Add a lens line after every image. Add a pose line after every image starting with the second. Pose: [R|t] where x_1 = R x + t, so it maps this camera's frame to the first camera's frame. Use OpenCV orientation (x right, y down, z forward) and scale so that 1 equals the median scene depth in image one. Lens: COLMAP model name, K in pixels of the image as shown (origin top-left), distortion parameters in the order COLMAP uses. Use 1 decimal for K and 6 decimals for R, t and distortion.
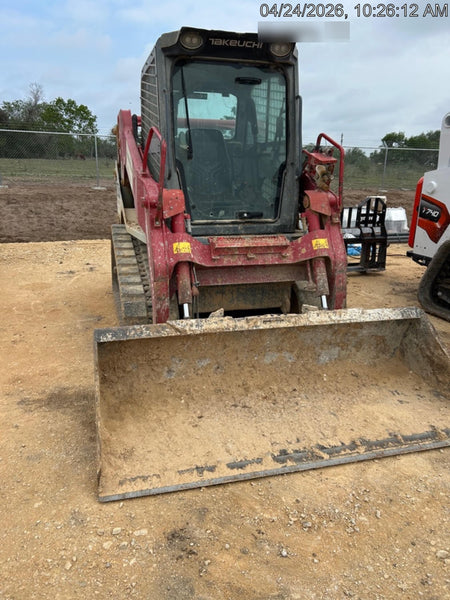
lens RADIAL K [[448.6, 0, 223.9], [0, 448.6, 296.6], [0, 0, 1]] dist [0.059959, -0.081251]
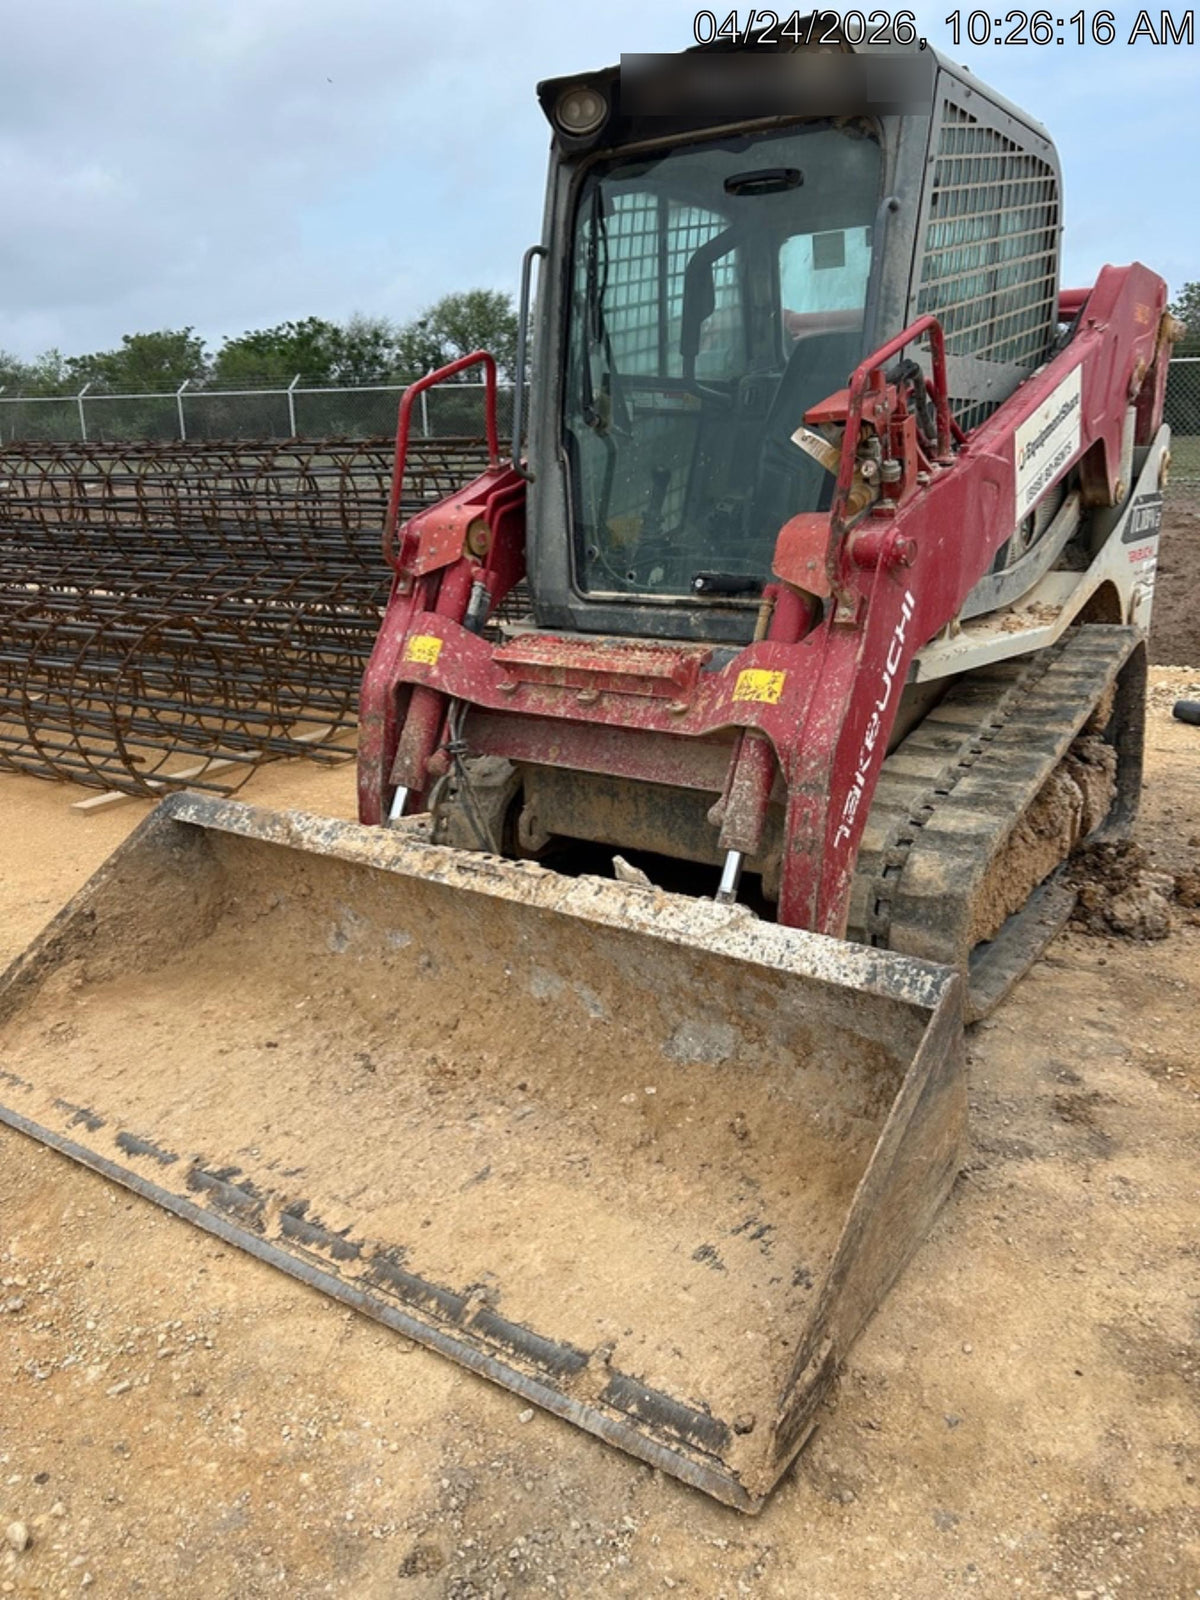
lens RADIAL K [[1197.7, 0, 588.1], [0, 1197.7, 817.0], [0, 0, 1]] dist [0.041771, -0.046367]
pose [[0.637275, 0.194809, -0.745608, 0.824680], [-0.188931, 0.977489, 0.093914, -0.090395], [0.747119, 0.081019, 0.659734, 0.406932]]
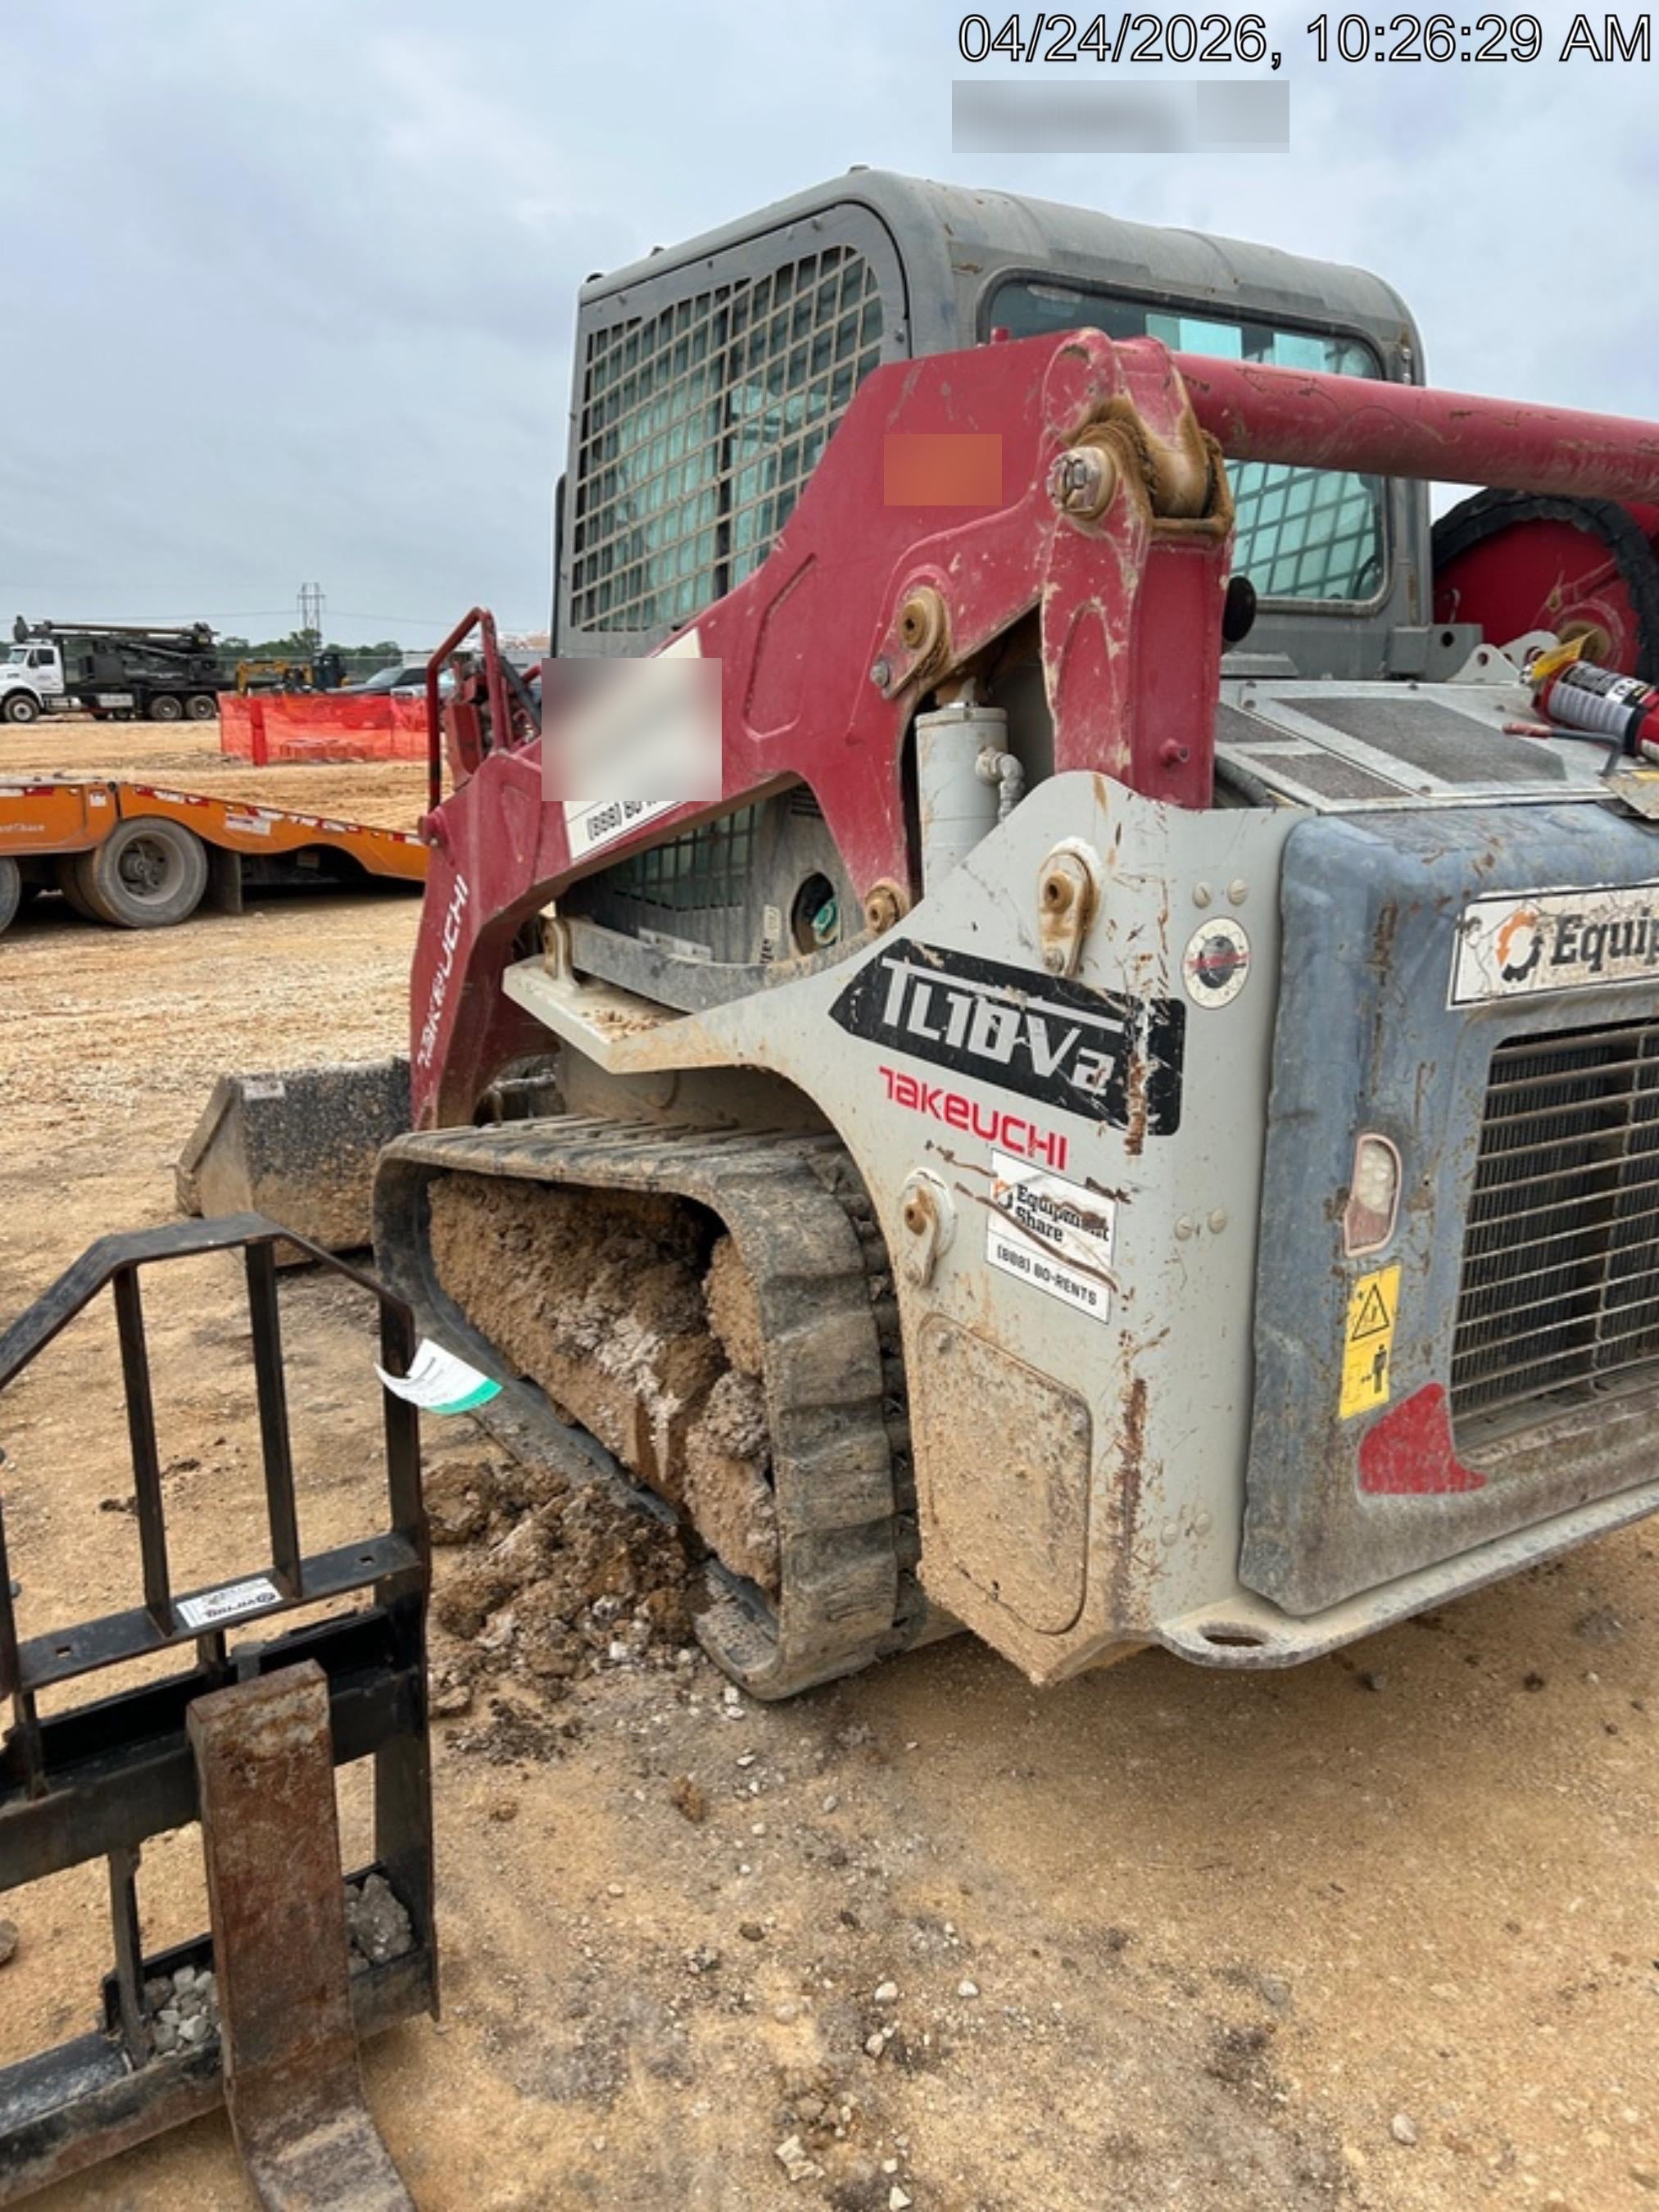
lens RADIAL K [[1658.8, 0, 807.5], [0, 1658.8, 1106.3], [0, 0, 1]] dist [0.046437, -0.060772]
pose [[-0.958709, 0.044402, -0.280900, 0.374662], [-0.108263, 0.856379, 0.504871, -0.738072], [0.262974, 0.514436, -0.816211, 2.377190]]
